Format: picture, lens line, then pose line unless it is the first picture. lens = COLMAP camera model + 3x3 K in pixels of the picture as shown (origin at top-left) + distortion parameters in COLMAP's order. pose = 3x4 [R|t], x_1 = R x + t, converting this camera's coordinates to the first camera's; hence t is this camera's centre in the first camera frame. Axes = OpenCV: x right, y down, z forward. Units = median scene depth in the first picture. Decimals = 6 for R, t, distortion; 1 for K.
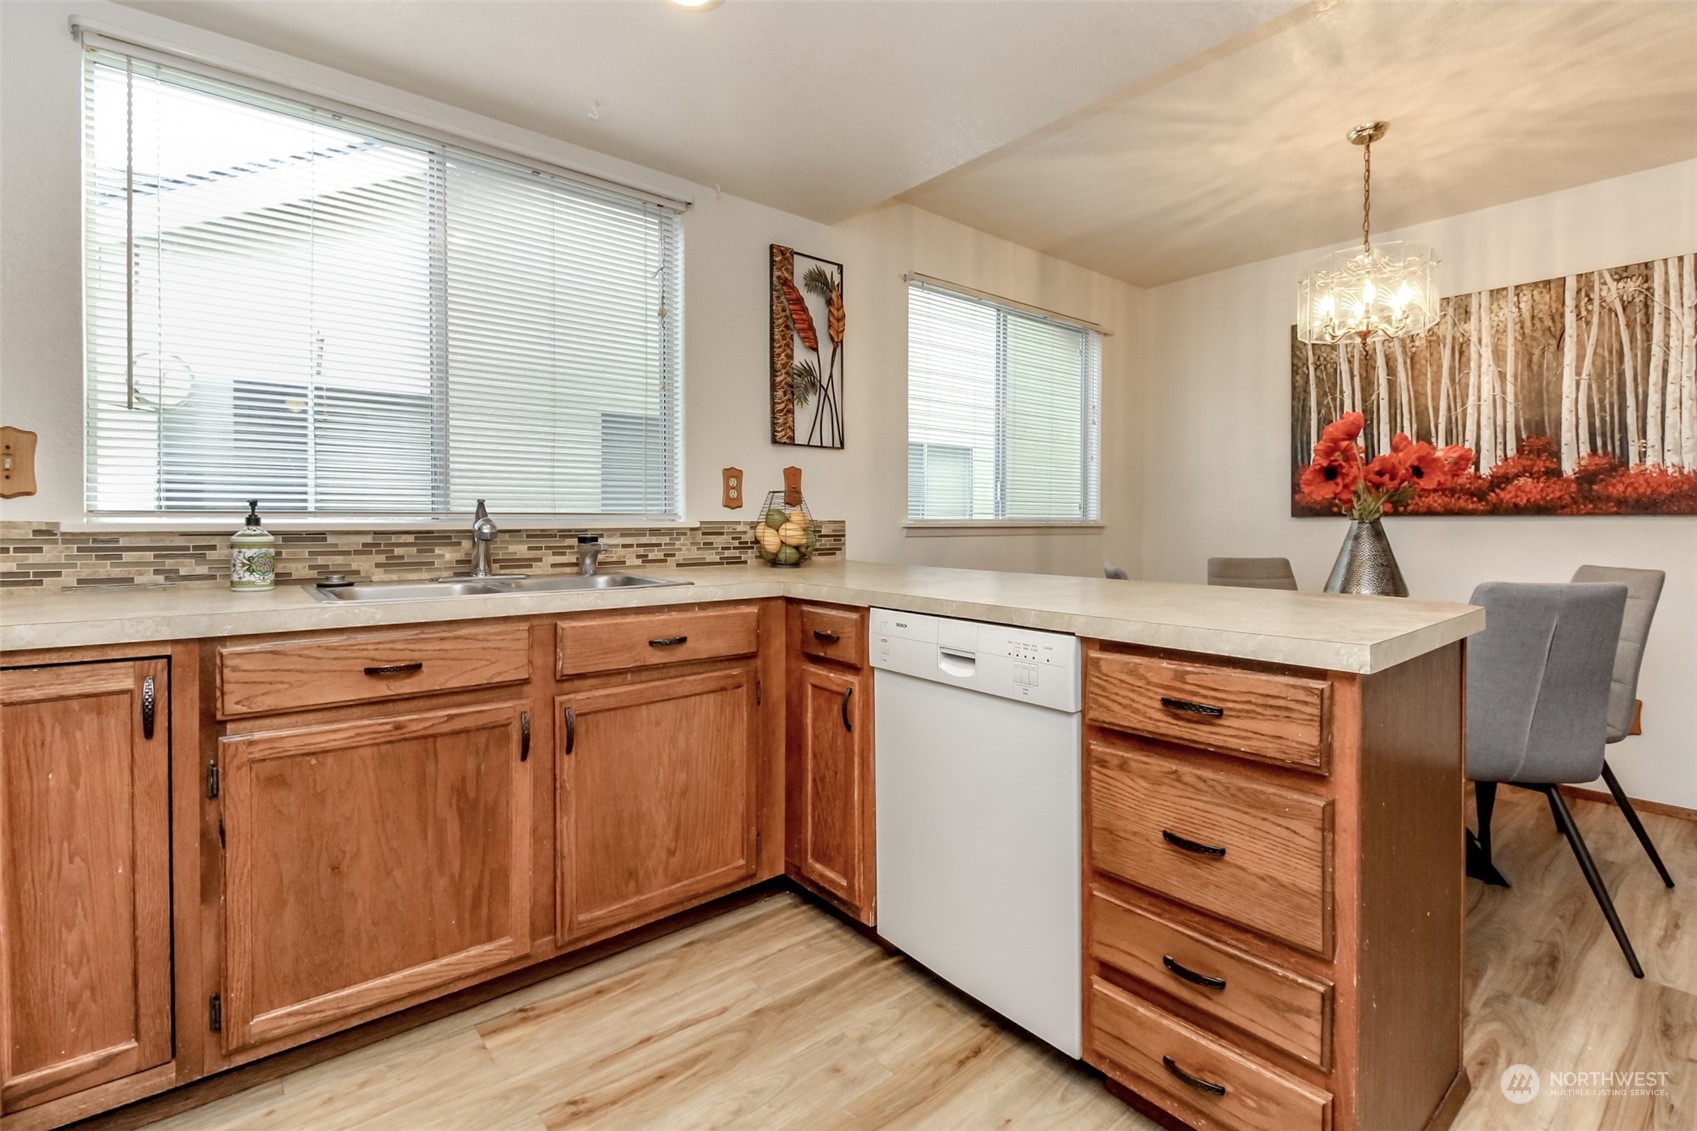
lens RADIAL K [[787.3, 0, 845.7], [0, 787.3, 530.8], [0, 0, 1]] dist [0.013861, -0.011377]
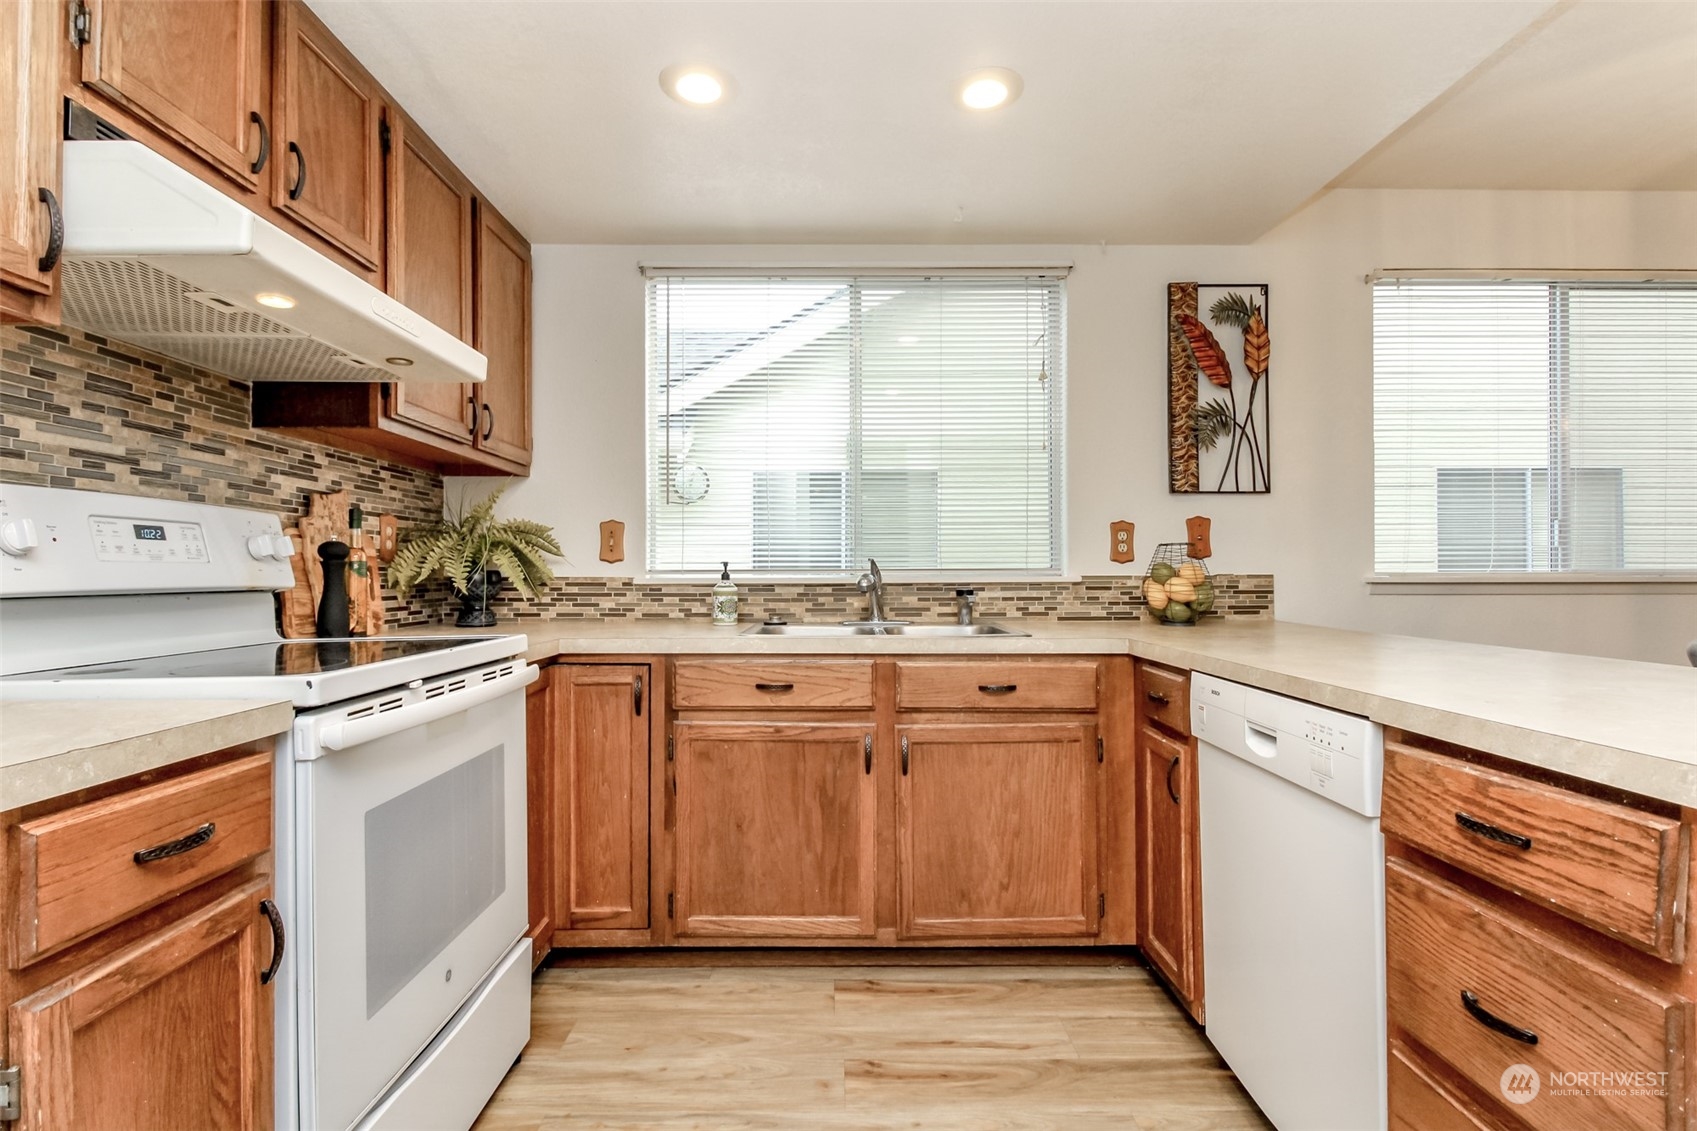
lens RADIAL K [[787.3, 0, 825.9], [0, 787.3, 567.3], [0, 0, 1]] dist [0.013861, -0.011377]
pose [[0.765674, -0.008005, -0.643179, 0.265644], [-0.005457, 0.999806, -0.018939, -0.002986], [0.643205, 0.018011, 0.765482, 0.019113]]
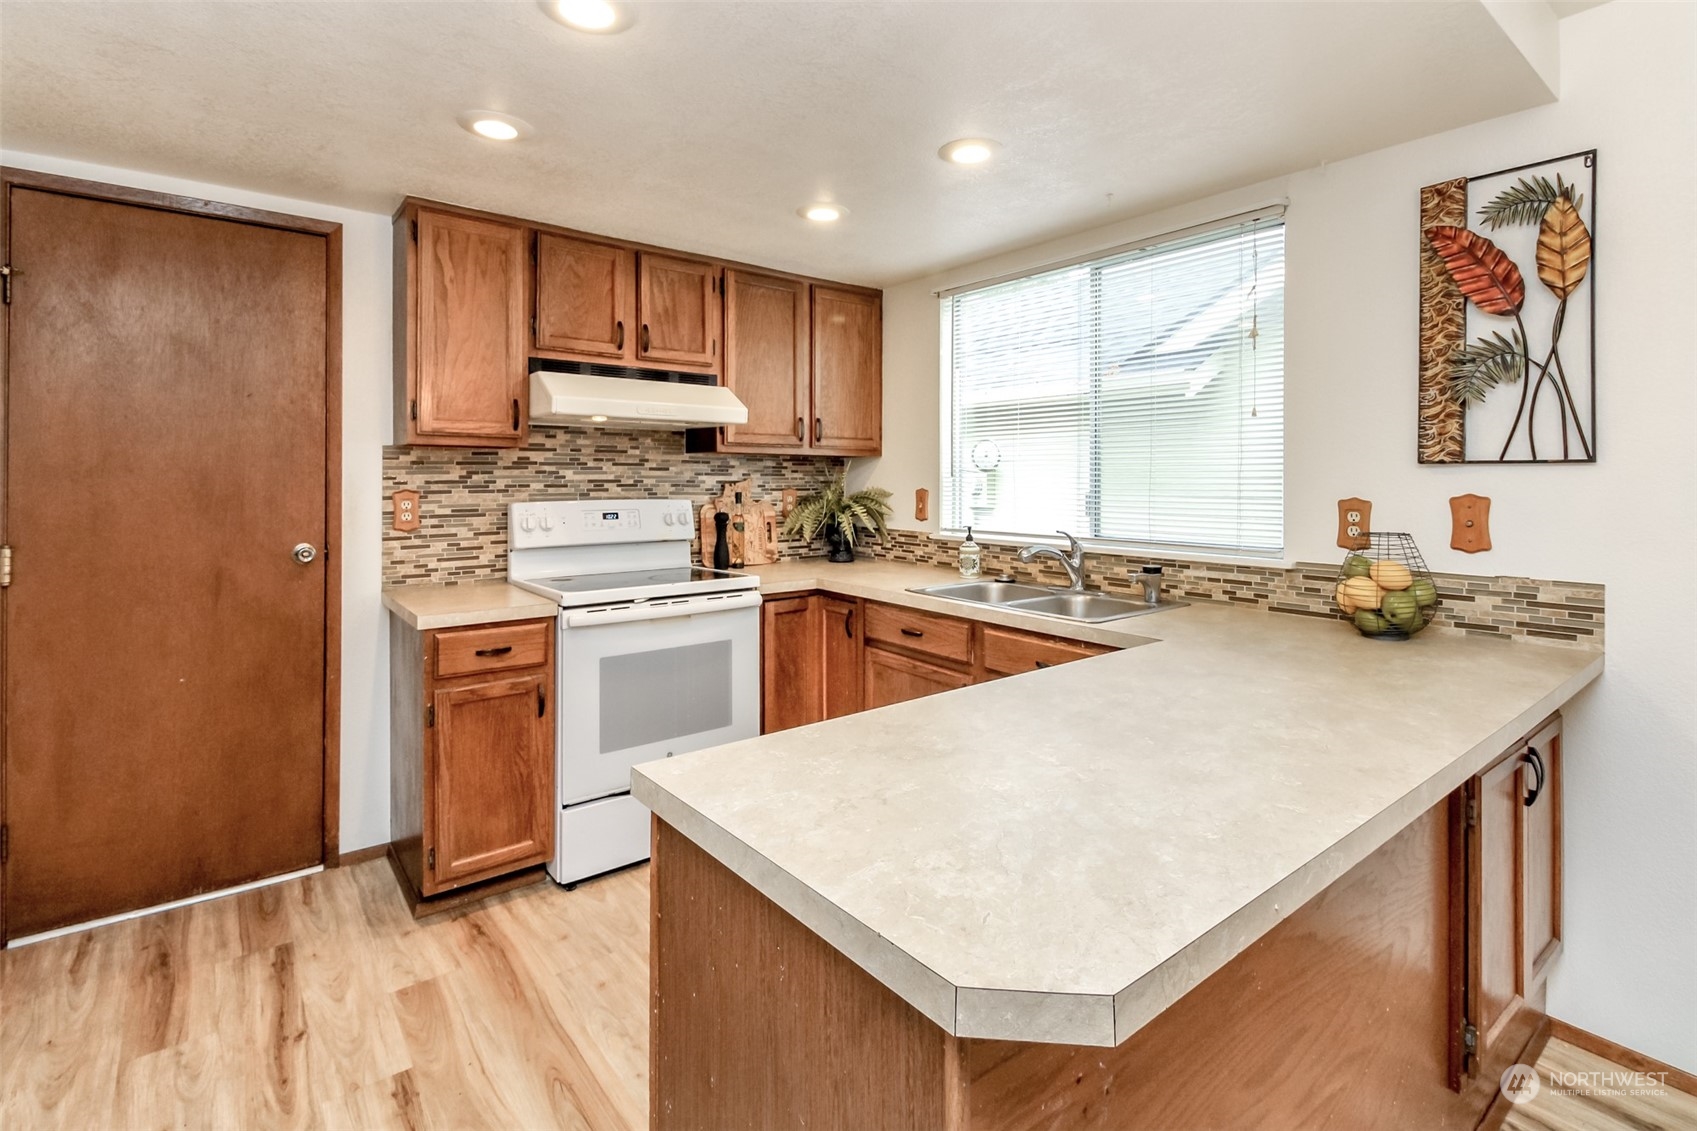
lens RADIAL K [[787.3, 0, 849.4], [0, 787.3, 474.1], [0, 0, 1]] dist [0.013861, -0.011377]
pose [[-0.031642, -0.006088, -0.999481, 0.869038], [-0.013661, 0.999891, -0.005658, -0.121485], [0.999406, 0.013475, -0.031722, 0.673172]]
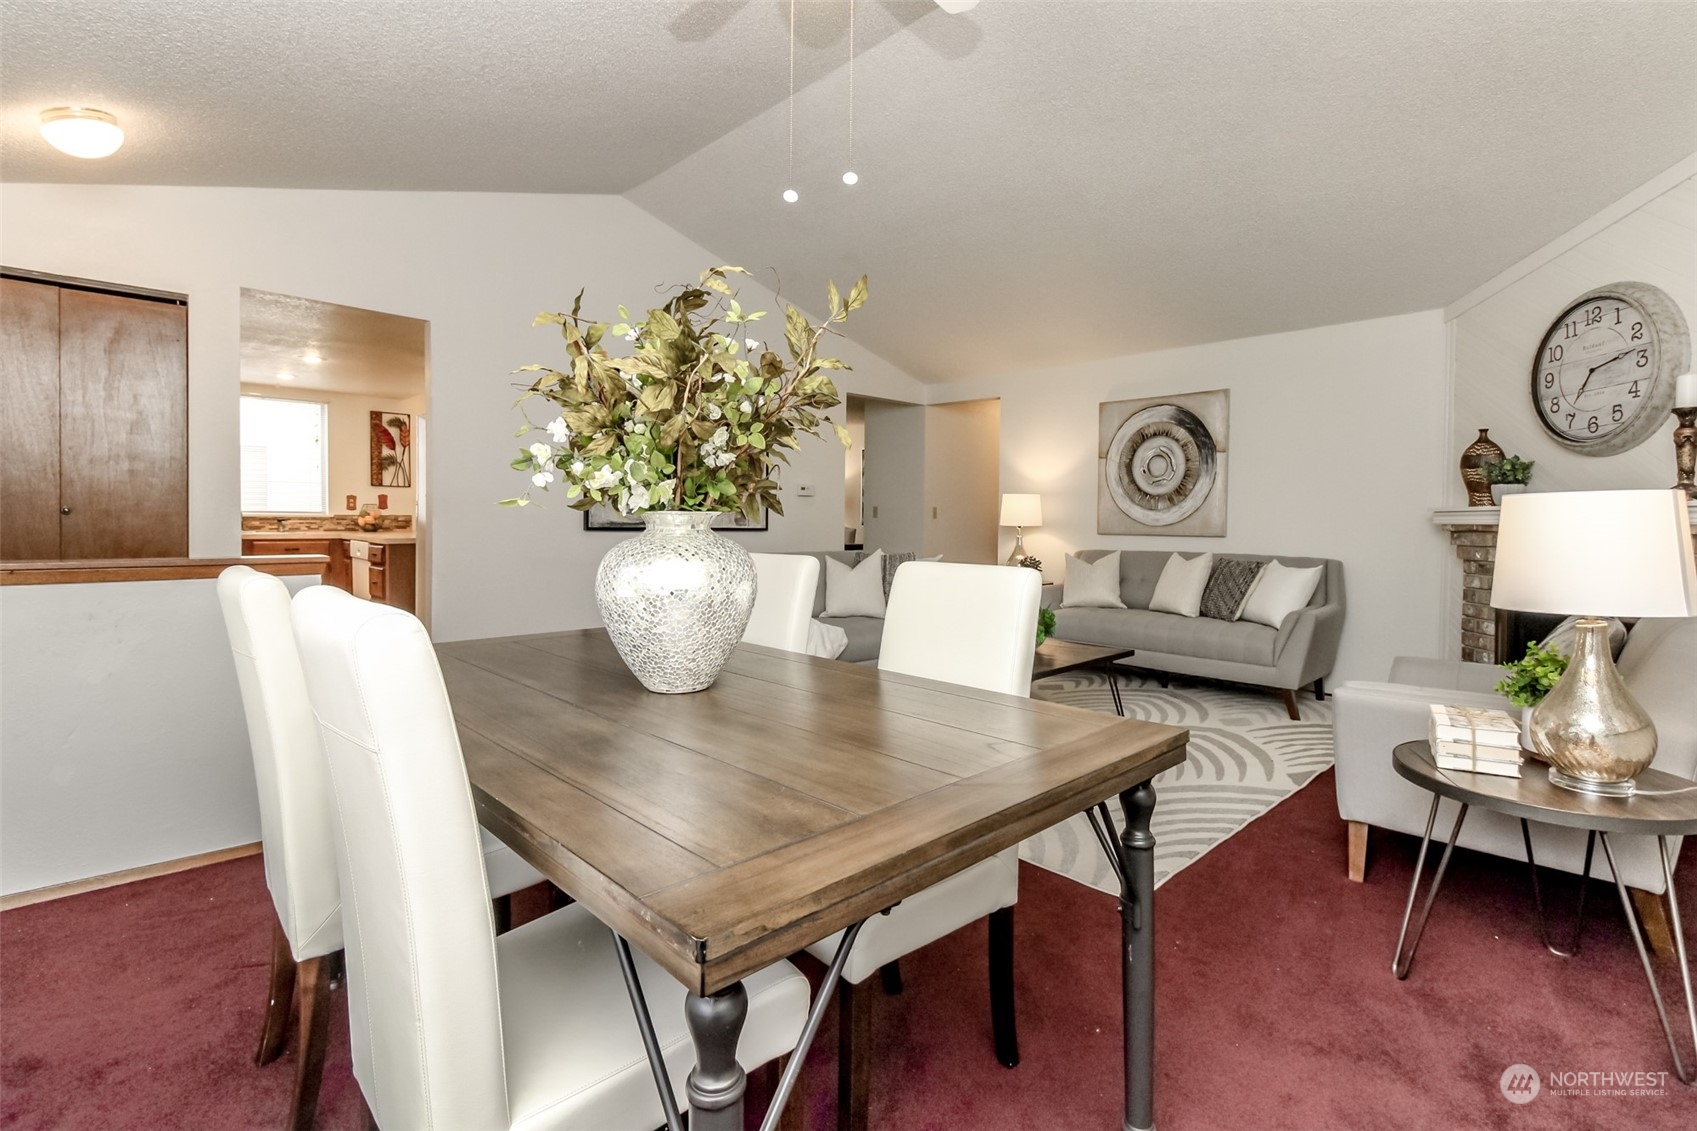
lens RADIAL K [[787.3, 0, 860.7], [0, 787.3, 533.7], [0, 0, 1]] dist [0.013861, -0.011377]
pose [[0.997200, 0.005158, 0.074601, 1.822464], [-0.005624, 0.999966, 0.006040, 0.033908], [-0.074567, -0.006443, 0.997195, -2.395269]]
